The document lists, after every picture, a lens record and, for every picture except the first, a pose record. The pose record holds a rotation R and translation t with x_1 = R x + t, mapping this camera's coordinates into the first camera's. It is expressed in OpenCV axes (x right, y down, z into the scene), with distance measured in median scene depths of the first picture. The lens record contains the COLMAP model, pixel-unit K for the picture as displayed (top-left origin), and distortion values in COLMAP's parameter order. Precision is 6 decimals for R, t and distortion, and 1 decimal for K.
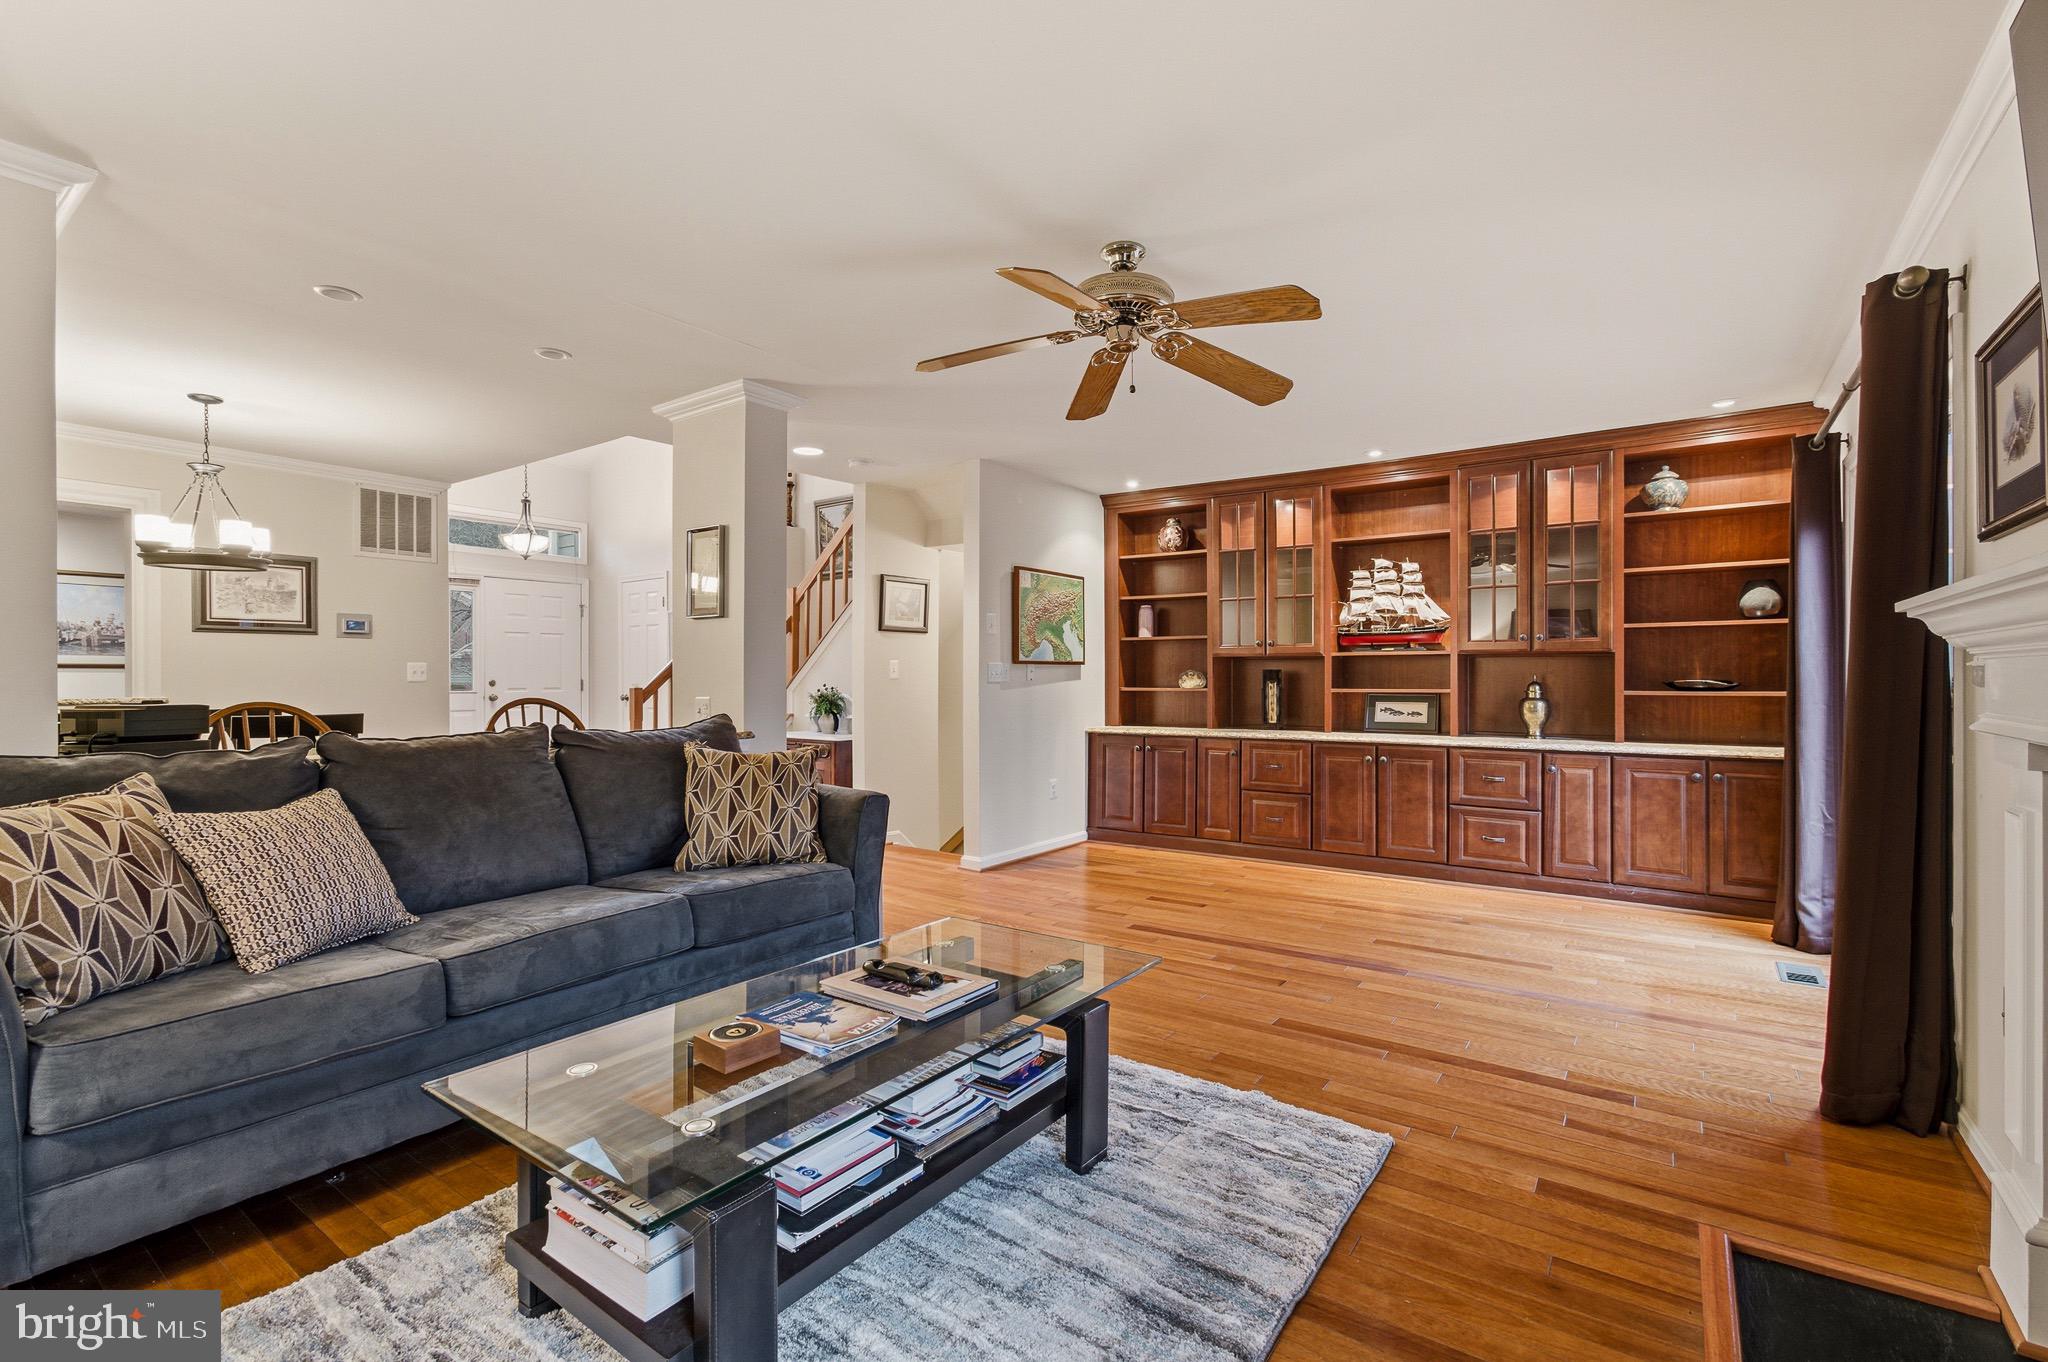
lens RADIAL K [[919.3, 0, 1027.6], [0, 919.3, 670.4], [0, 0, 1]] dist [-0.012936, 0.010632]
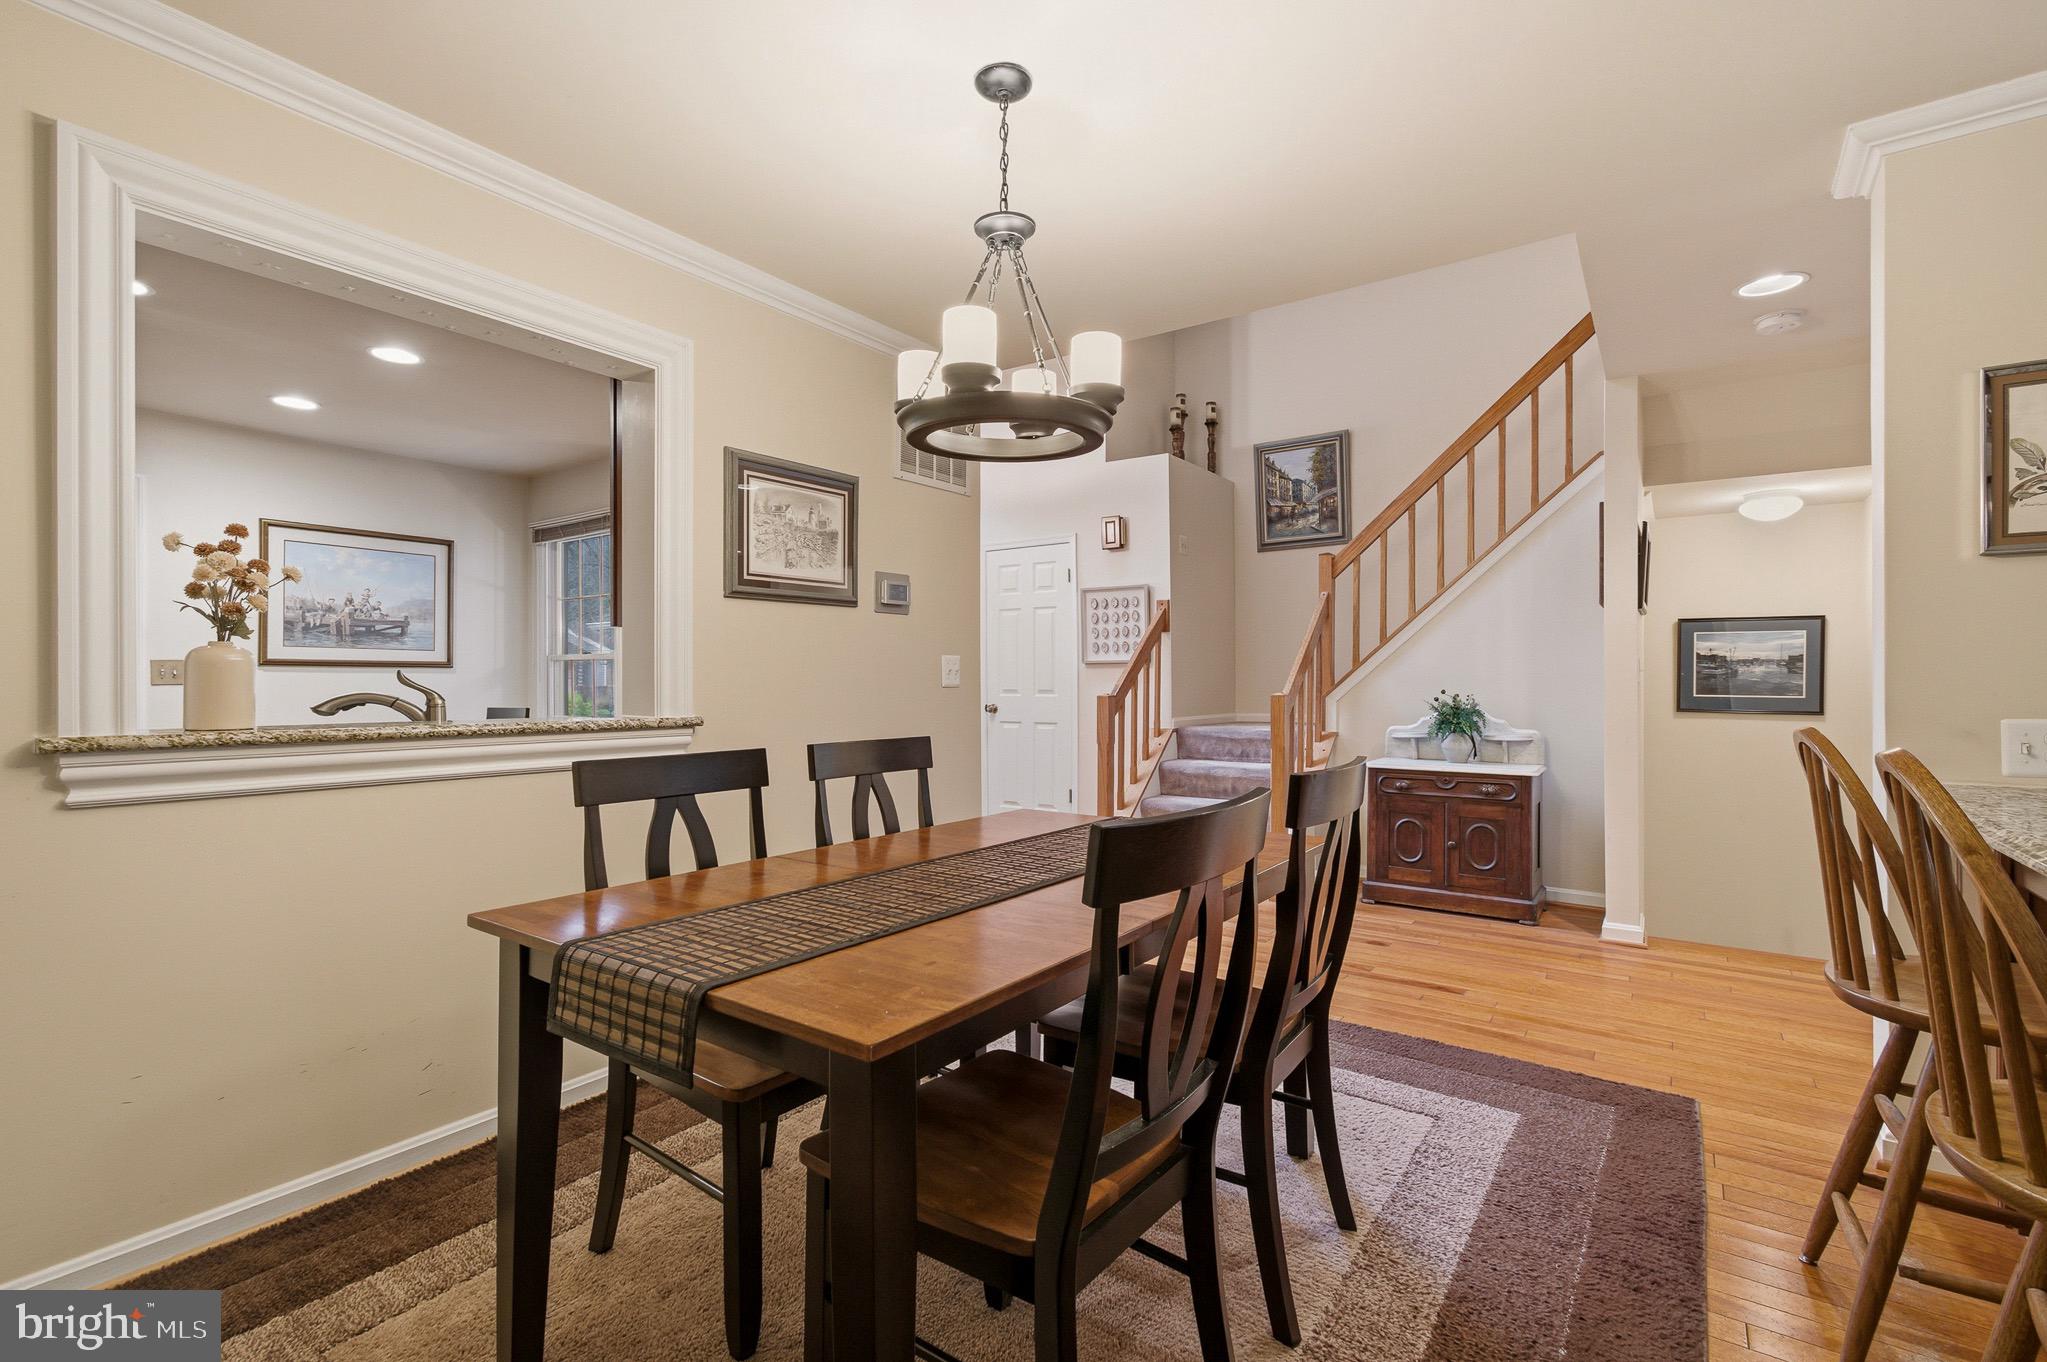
lens RADIAL K [[918.9, 0, 1032.1], [0, 918.9, 671.1], [0, 0, 1]] dist [-0.012936, 0.010632]
pose [[0.999933, 0.000054, 0.011599, -0.682772], [-0.000012, 0.999994, -0.003562, 0.004705], [-0.011599, 0.003561, 0.999926, 0.410187]]
